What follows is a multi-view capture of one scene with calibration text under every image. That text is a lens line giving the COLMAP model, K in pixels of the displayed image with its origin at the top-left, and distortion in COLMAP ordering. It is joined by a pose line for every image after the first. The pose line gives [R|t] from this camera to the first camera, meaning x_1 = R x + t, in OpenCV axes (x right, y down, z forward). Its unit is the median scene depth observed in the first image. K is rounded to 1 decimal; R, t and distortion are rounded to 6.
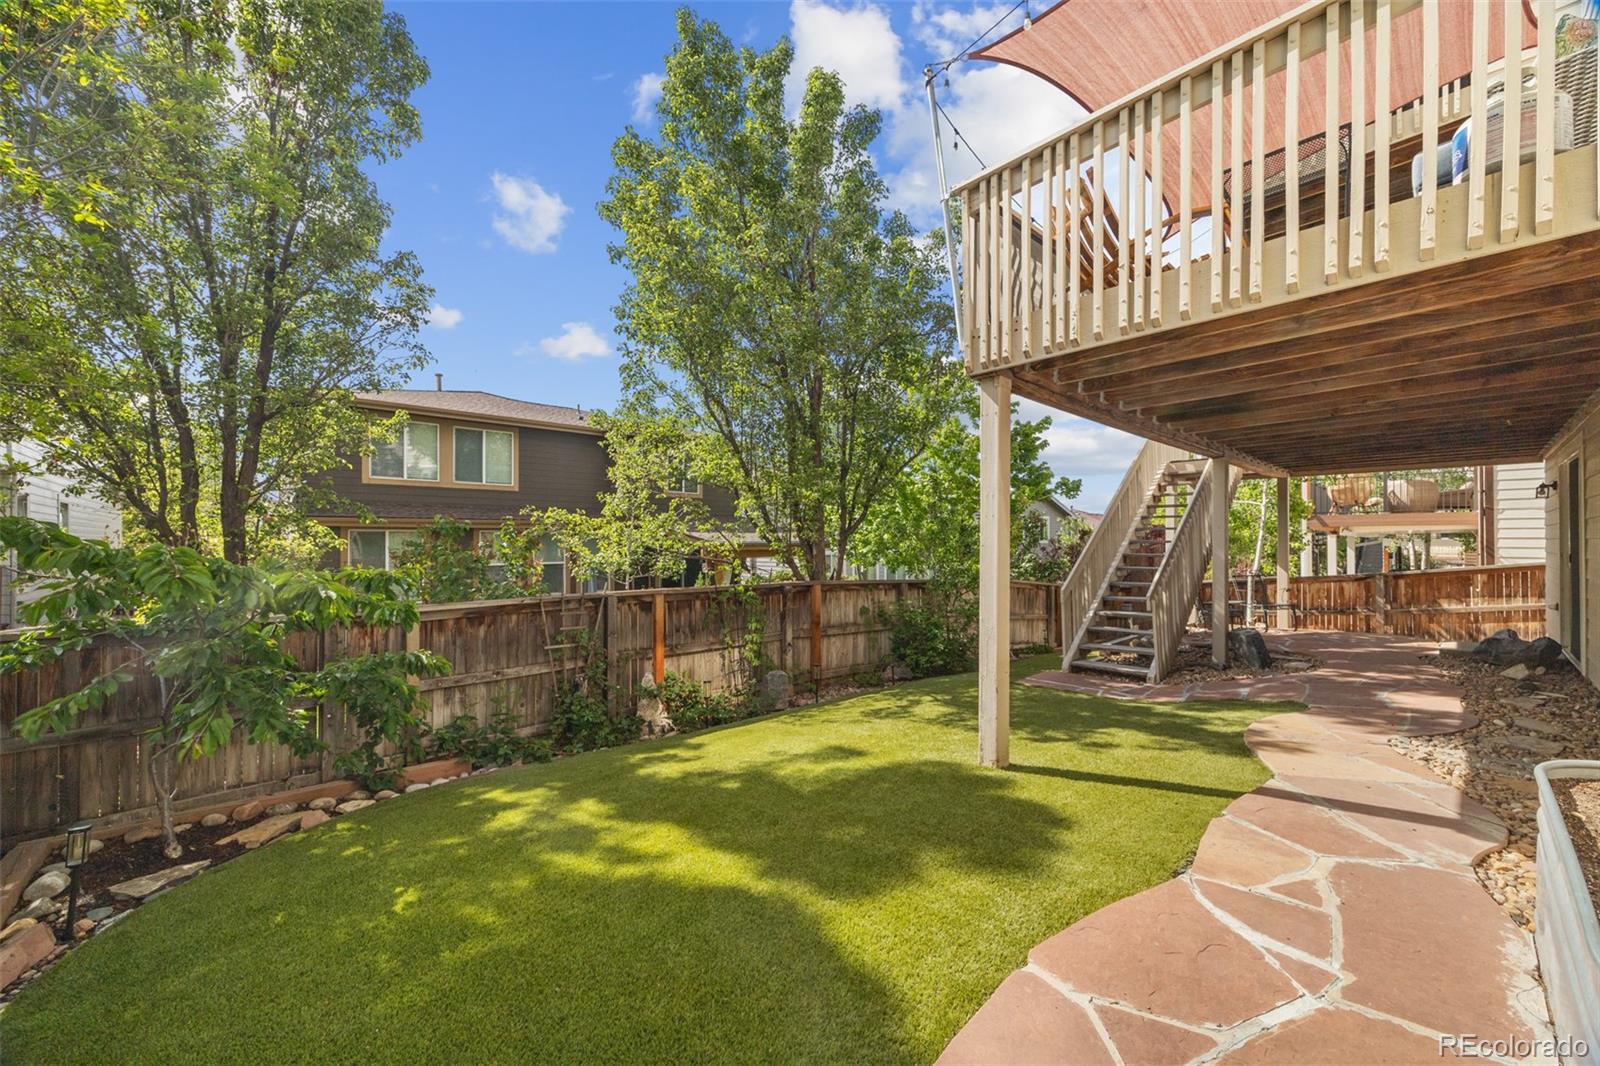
lens RADIAL K [[614.0, 0, 806.6], [0, 614.0, 537.7], [0, 0, 1]] dist [-0.000777, 0.000318]
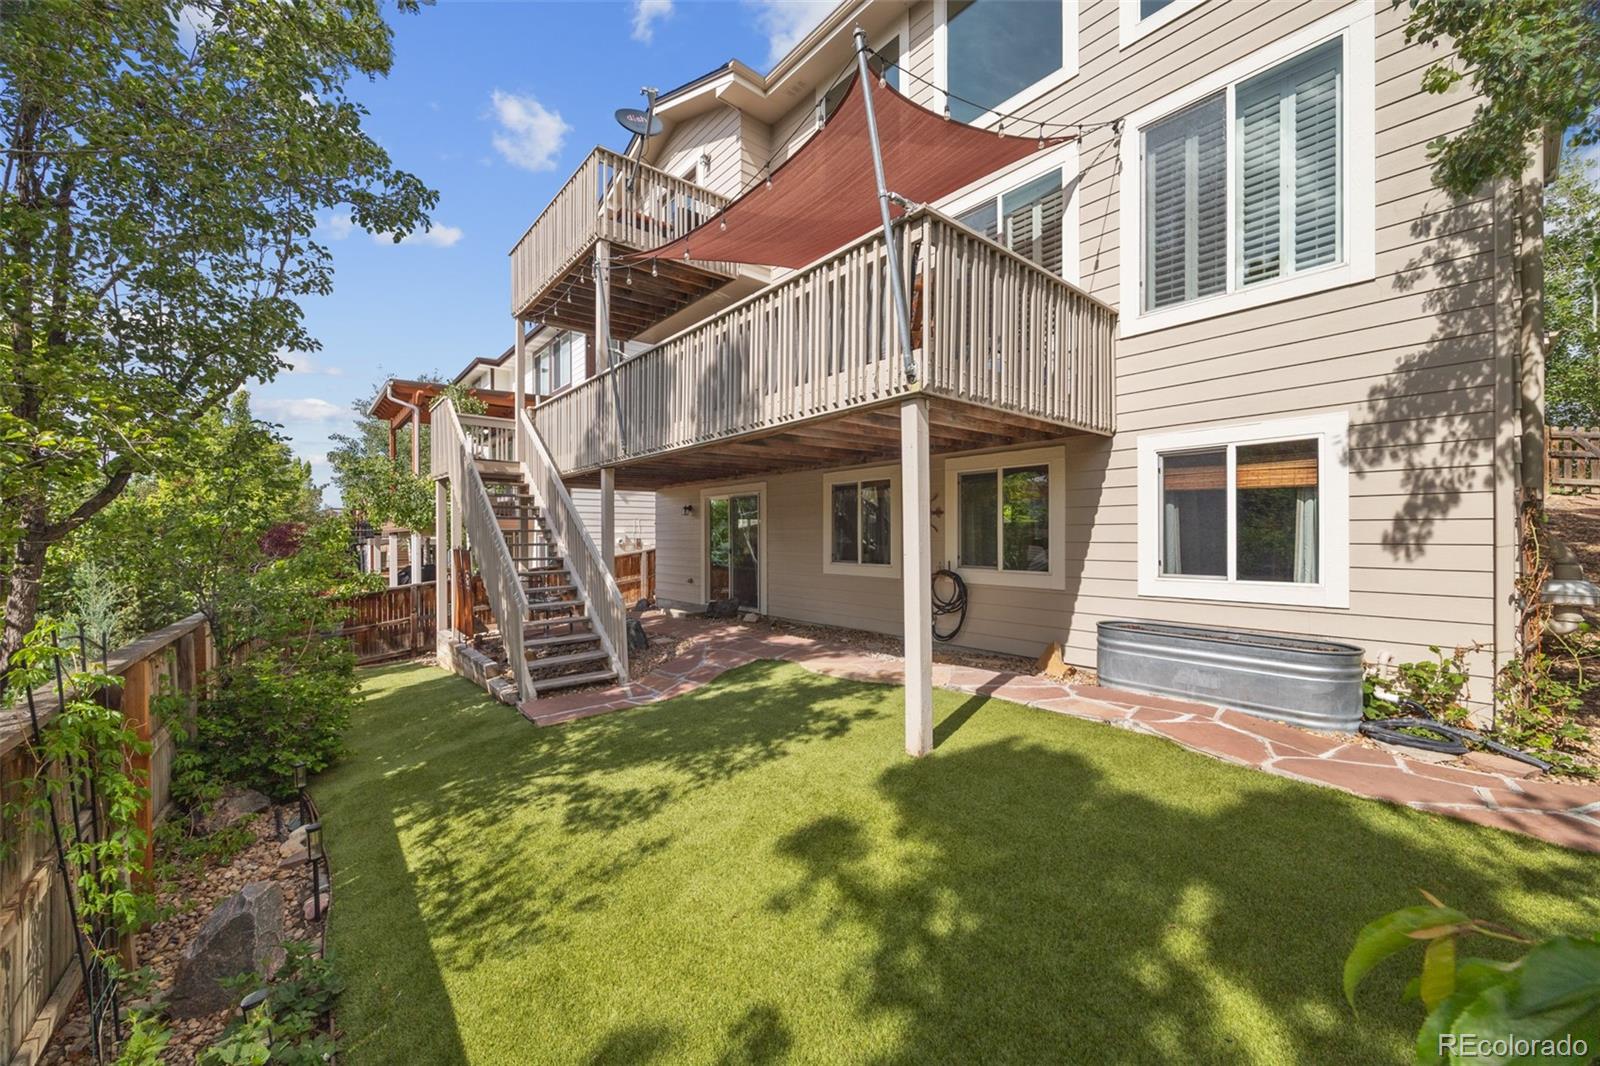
lens RADIAL K [[614.0, 0, 795.9], [0, 614.0, 537.3], [0, 0, 1]] dist [-0.000777, 0.000318]
pose [[0.034141, -0.007841, 0.999386, -0.667902], [-0.000311, 0.999969, 0.007856, -0.019766], [-0.999417, -0.000579, 0.034137, 0.988988]]
